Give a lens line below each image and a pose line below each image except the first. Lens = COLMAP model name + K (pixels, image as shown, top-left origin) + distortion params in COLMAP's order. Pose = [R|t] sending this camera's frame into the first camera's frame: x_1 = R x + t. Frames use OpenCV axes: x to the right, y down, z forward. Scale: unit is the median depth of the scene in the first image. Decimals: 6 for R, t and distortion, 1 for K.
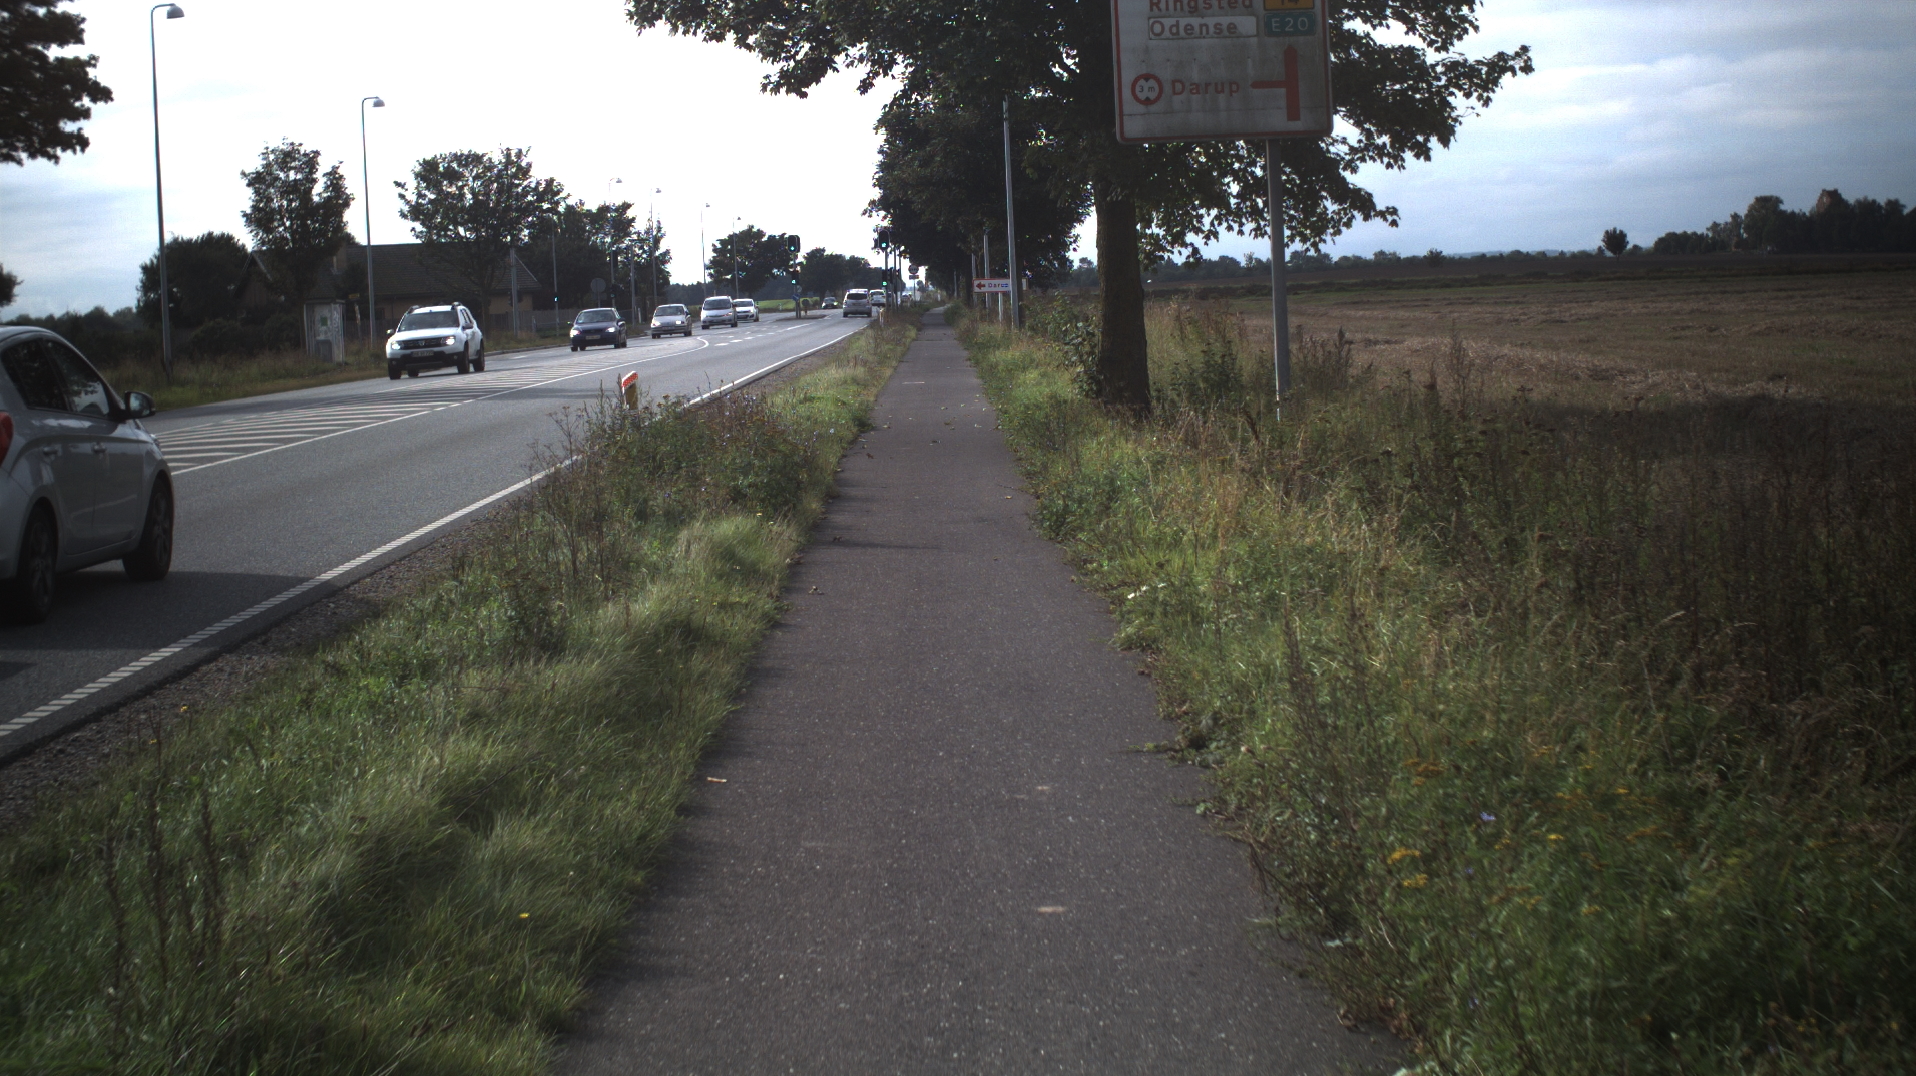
lens RADIAL K [[4405.3, 0, 958.0], [0, 4405.3, 538.0], [0, 0, 1]] dist [-0.084604, -0.402506]
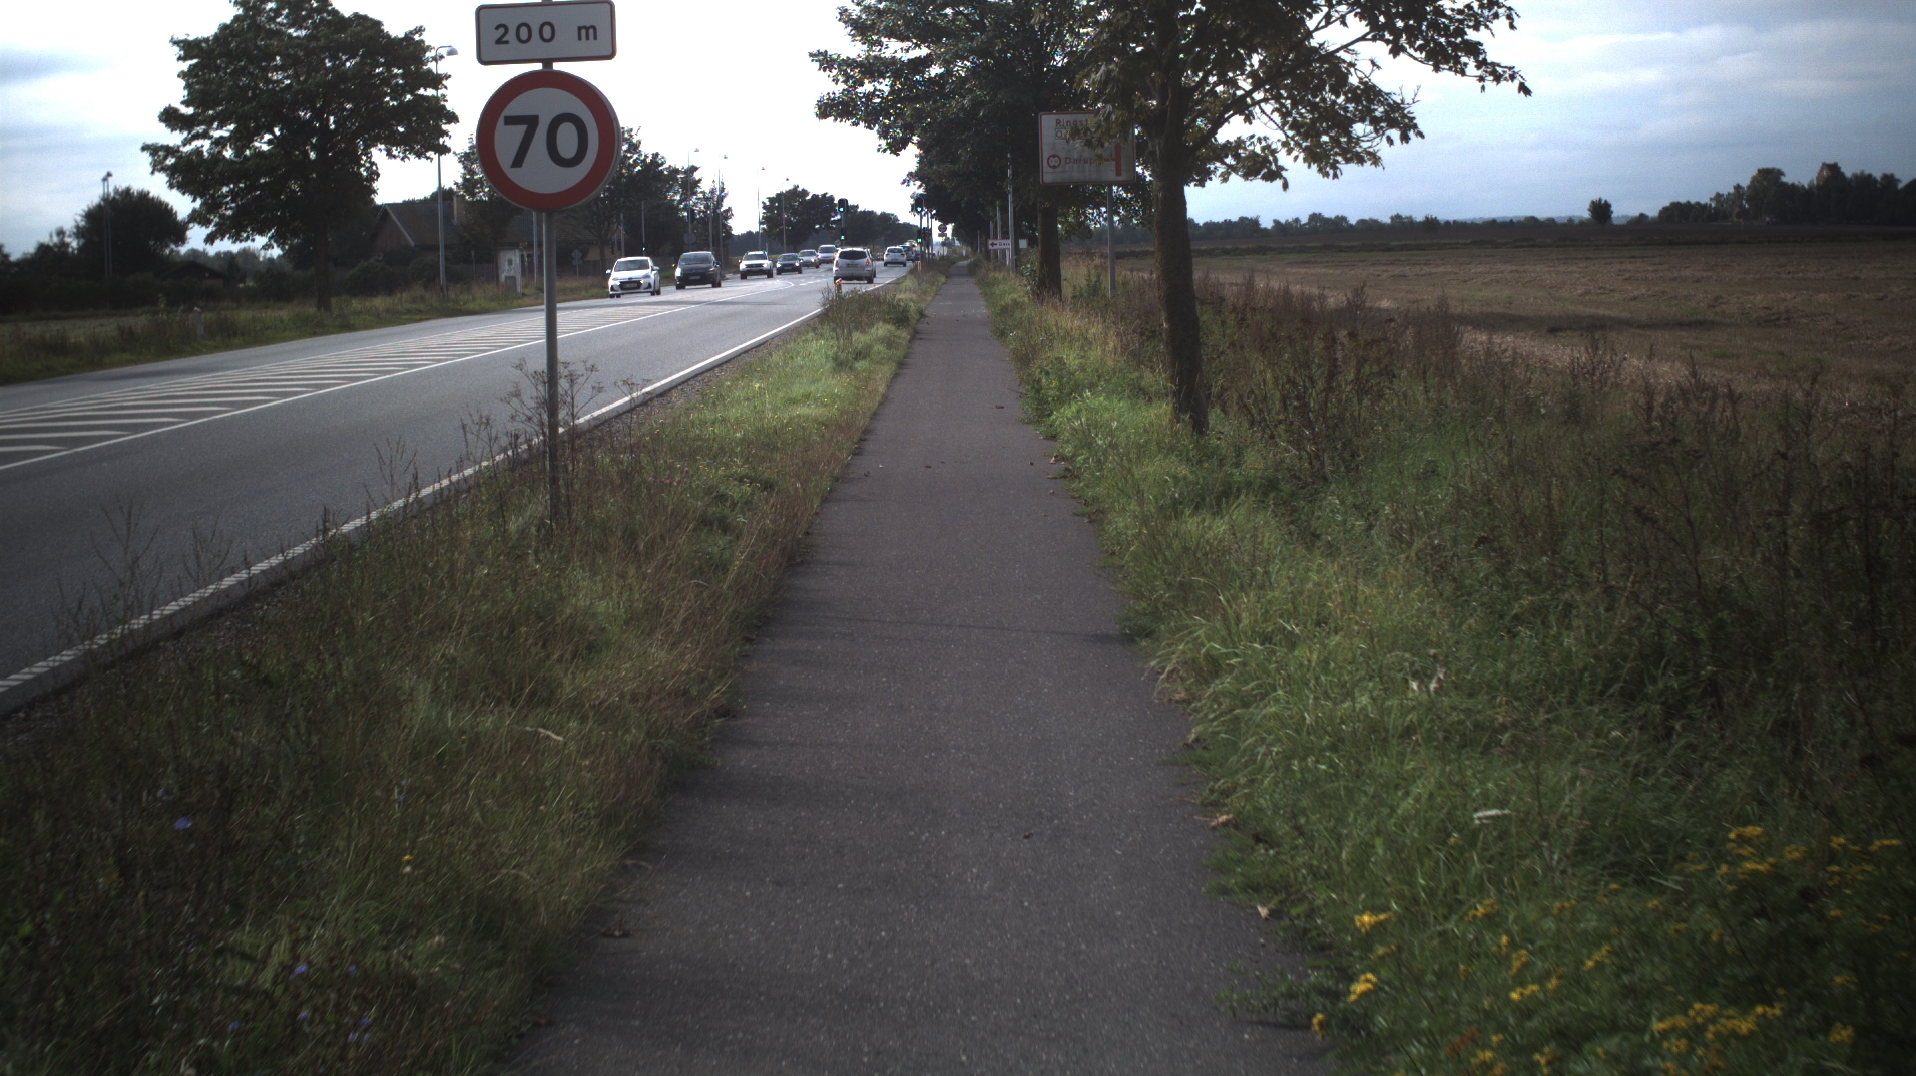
lens RADIAL K [[7471.0, 0, 958.0], [0, 7471.0, 538.0], [0, 0, 1]] dist [-0.263239, -5.288554]
pose [[0.999847, 0.016645, -0.005327, 0.007848], [-0.016731, 0.999721, -0.016676, 0.071081], [0.005047, 0.016762, 0.999847, -1.285896]]
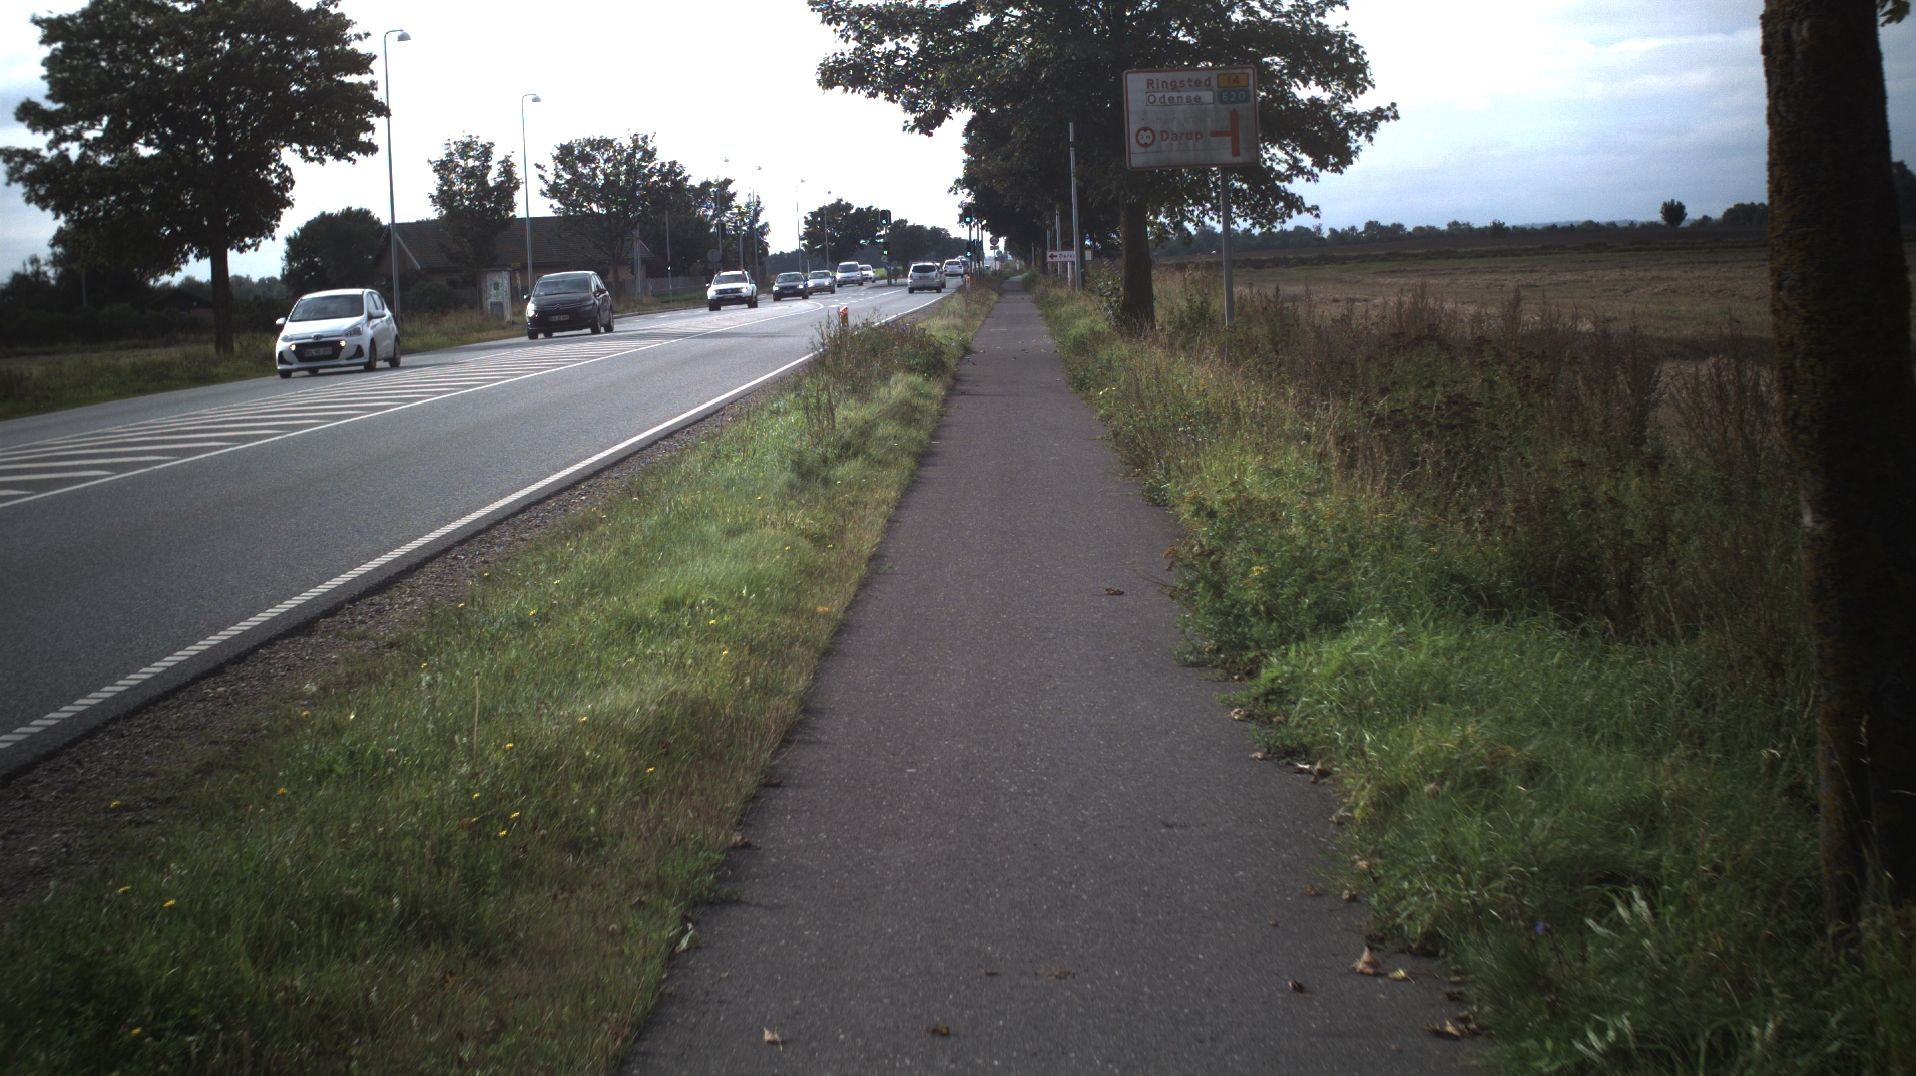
lens RADIAL K [[5542.4, 0, 958.0], [0, 5542.4, 538.0], [0, 0, 1]] dist [-0.155507, -1.080683]
pose [[0.999887, 0.000595, -0.015019, 0.002040], [-0.000686, 0.999981, -0.006056, 0.026823], [0.015015, 0.006066, 0.999869, -0.476758]]
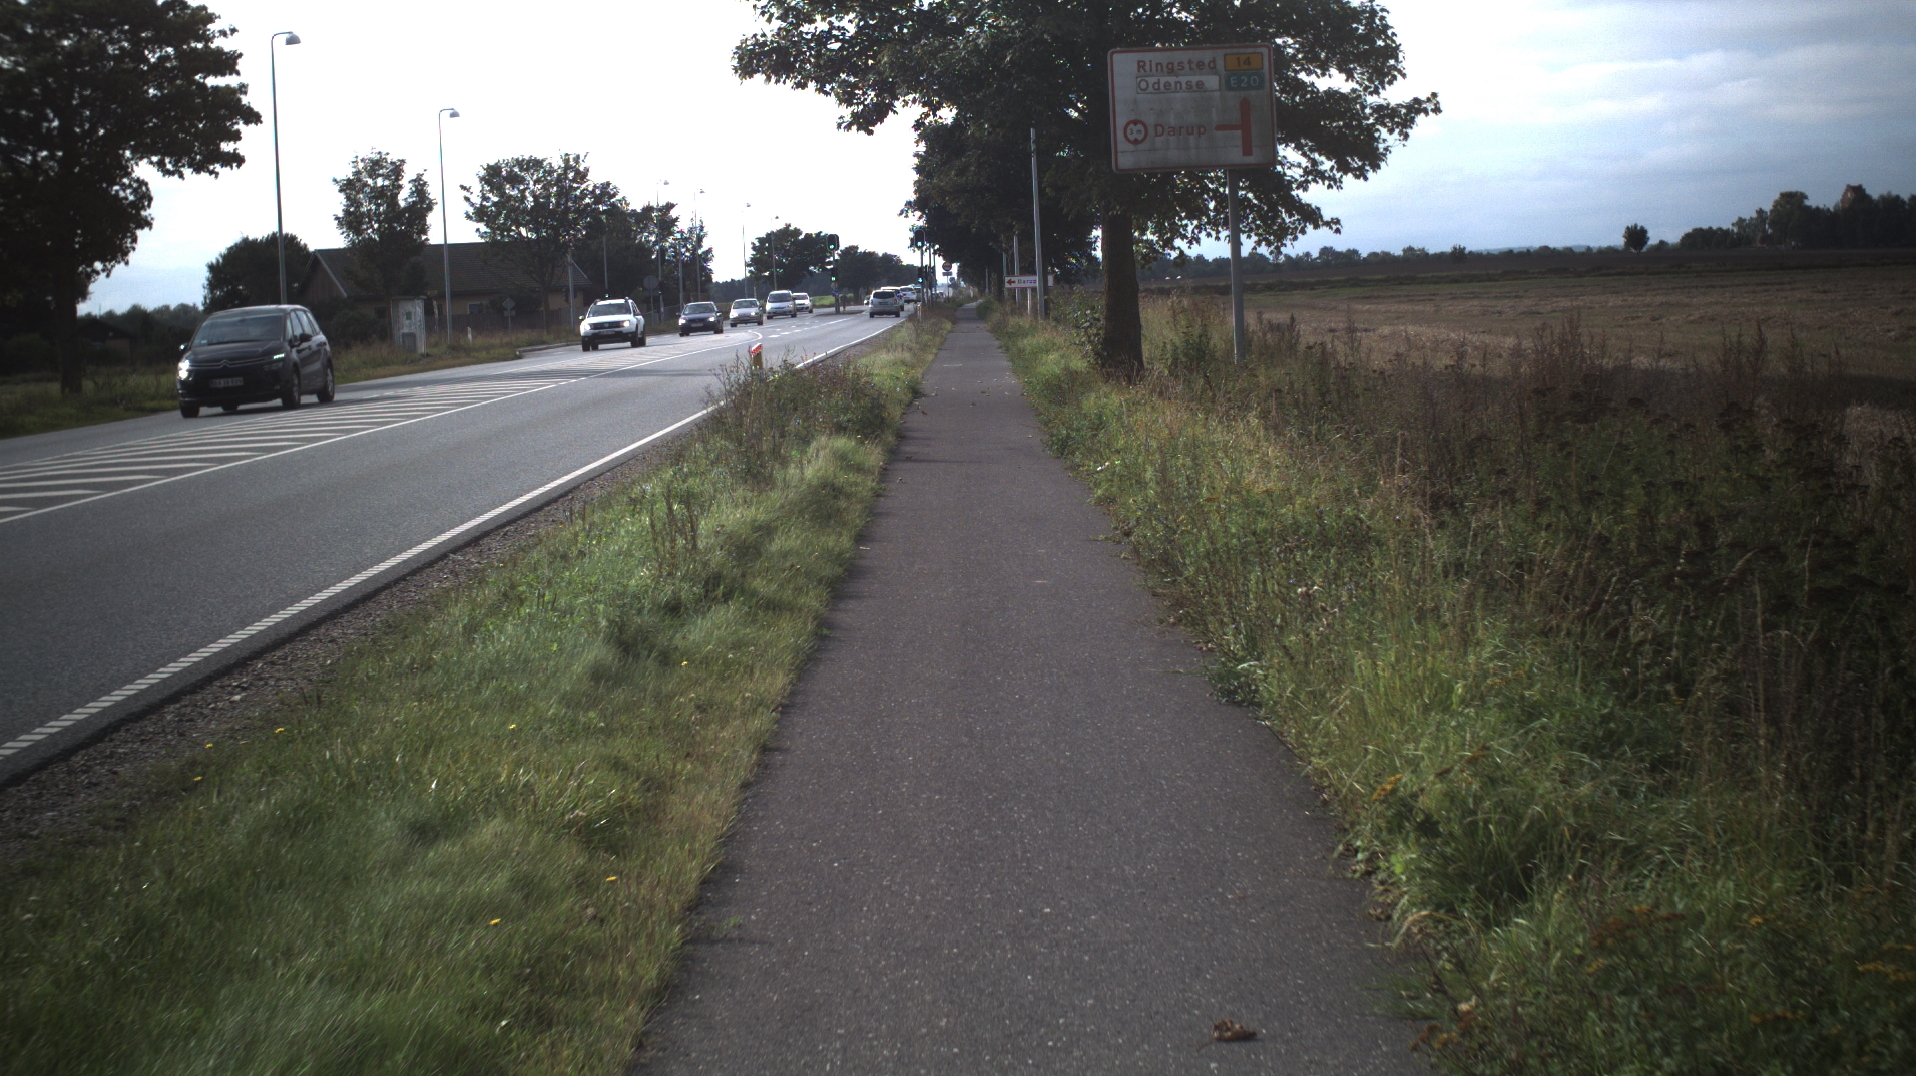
lens RADIAL K [[4906.9, 0, 958.0], [0, 4906.9, 538.0], [0, 0, 1]] dist [-0.093427, -0.938168]
pose [[0.999979, -0.001807, -0.006147, -0.000585], [0.001775, 0.999985, -0.005259, 0.012302], [0.006156, 0.005247, 0.999967, -0.210997]]
